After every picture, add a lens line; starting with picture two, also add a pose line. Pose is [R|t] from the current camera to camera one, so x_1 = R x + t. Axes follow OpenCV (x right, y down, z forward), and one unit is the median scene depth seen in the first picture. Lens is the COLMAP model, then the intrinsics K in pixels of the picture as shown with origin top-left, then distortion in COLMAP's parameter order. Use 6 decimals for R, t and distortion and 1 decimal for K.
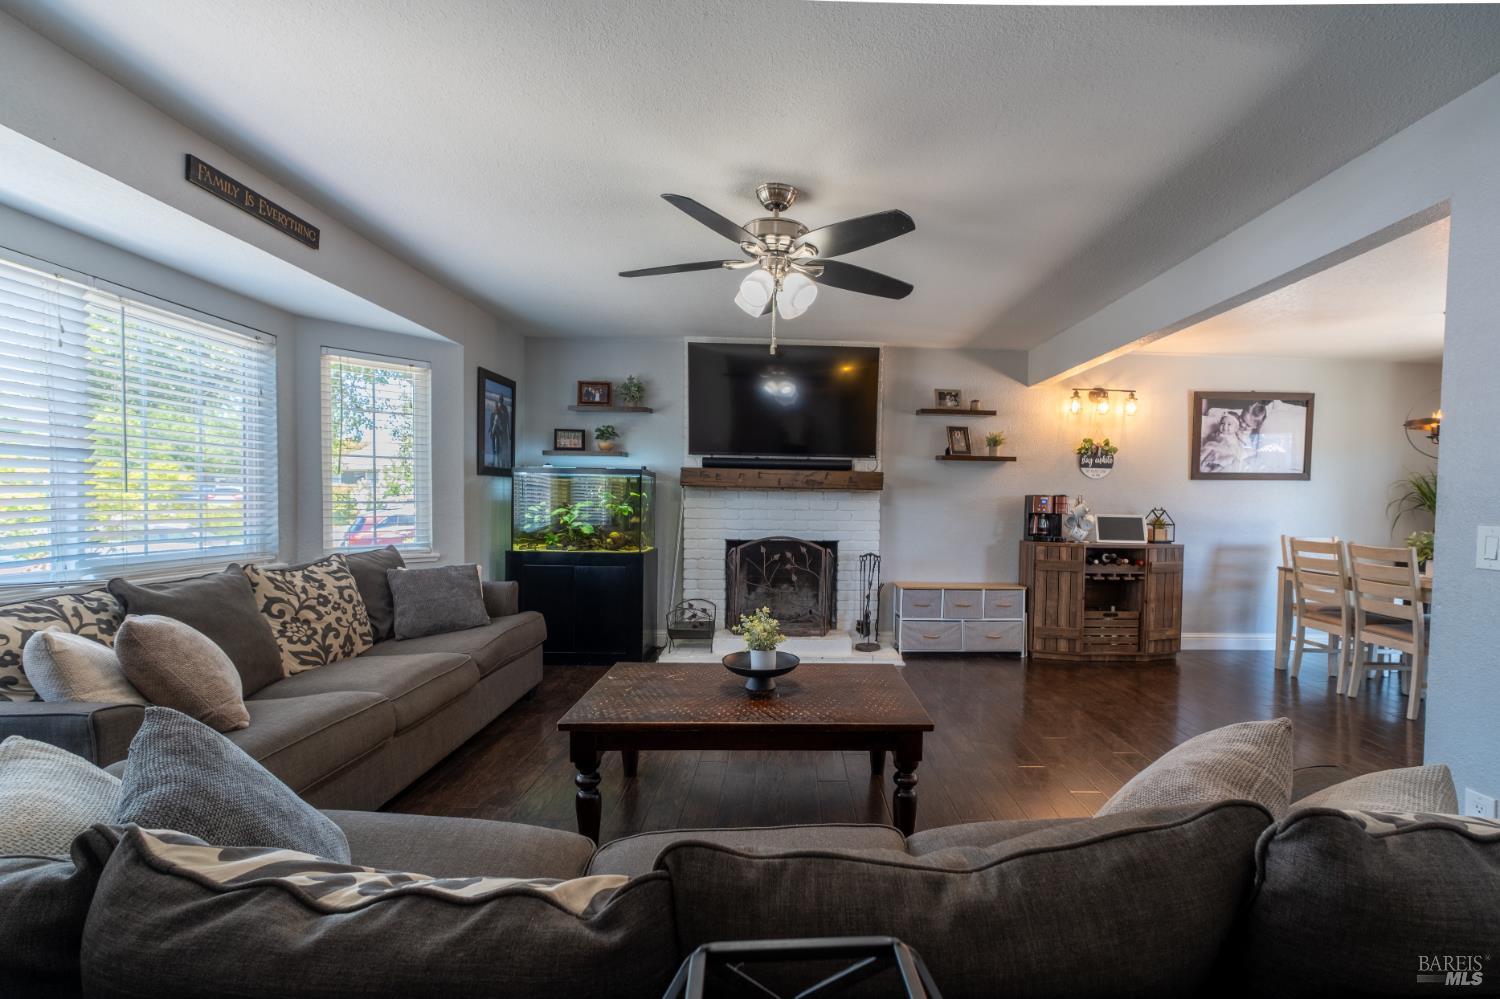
lens RADIAL K [[653.1, 0, 809.8], [0, 653.1, 514.0], [0, 0, 1]] dist [-0.003141, -0.000143]
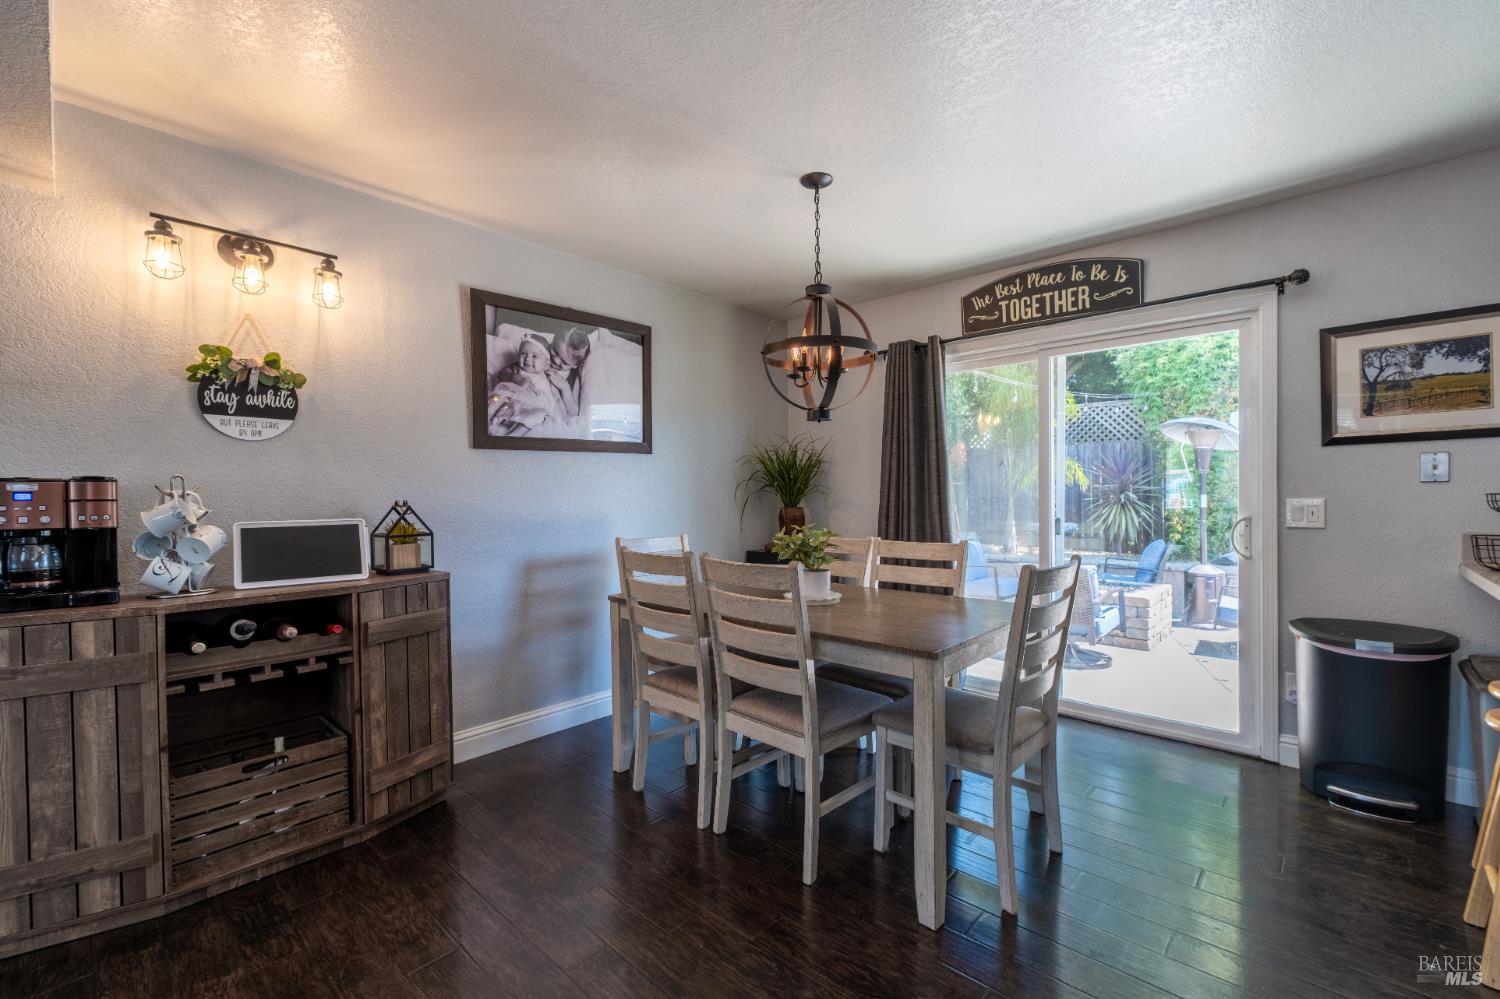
lens RADIAL K [[632.4, 0, 750.0], [0, 632.4, 499.5], [0, 0, 1]] dist [-0.002668, -0.000414]
pose [[0.712214, -0.035458, 0.701066, 0.404658], [0.046269, 0.998923, 0.003517, -0.000583], [-0.700436, 0.029933, 0.713087, 0.493273]]
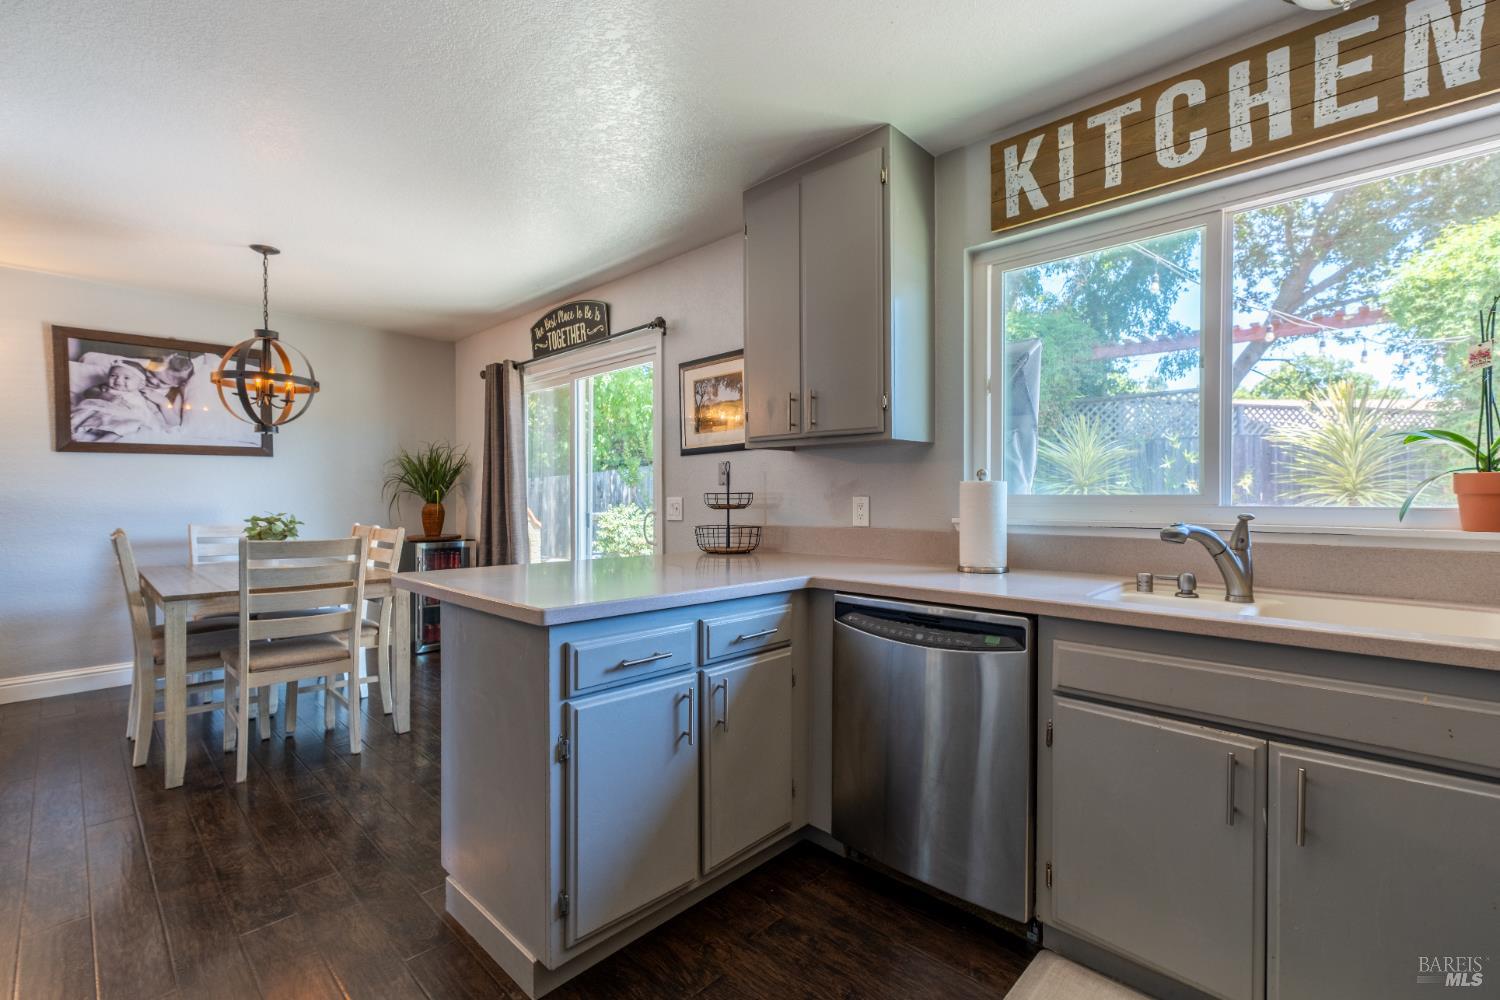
lens RADIAL K [[632.4, 0, 750.0], [0, 632.4, 500.0], [0, 0, 1]] dist [-0.002668, -0.000414]
pose [[0.721148, -0.028869, 0.692179, 0.704450], [0.036401, 0.999330, 0.003756, 0.025453], [-0.691824, 0.022487, 0.721716, 0.001153]]
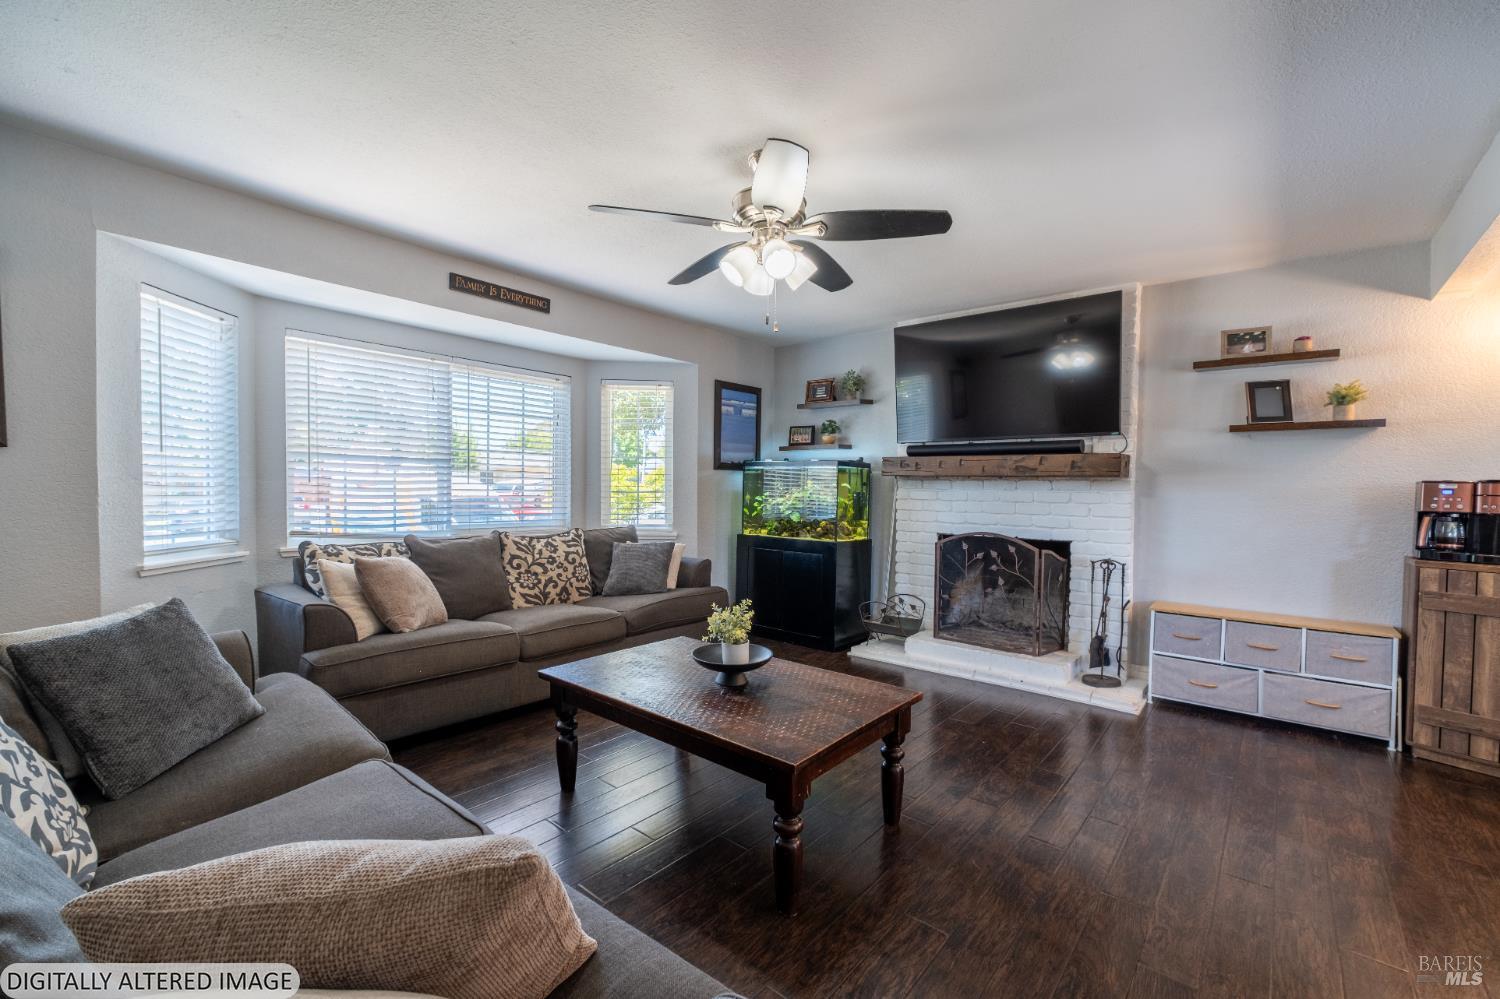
lens RADIAL K [[632.4, 0, 750.0], [0, 632.4, 499.5], [0, 0, 1]] dist [-0.002668, -0.000414]
pose [[0.730220, 0.007338, -0.683173, 0.292300], [-0.016652, 0.999836, -0.007058, 0.001869], [0.683009, 0.016530, 0.730223, 0.169782]]
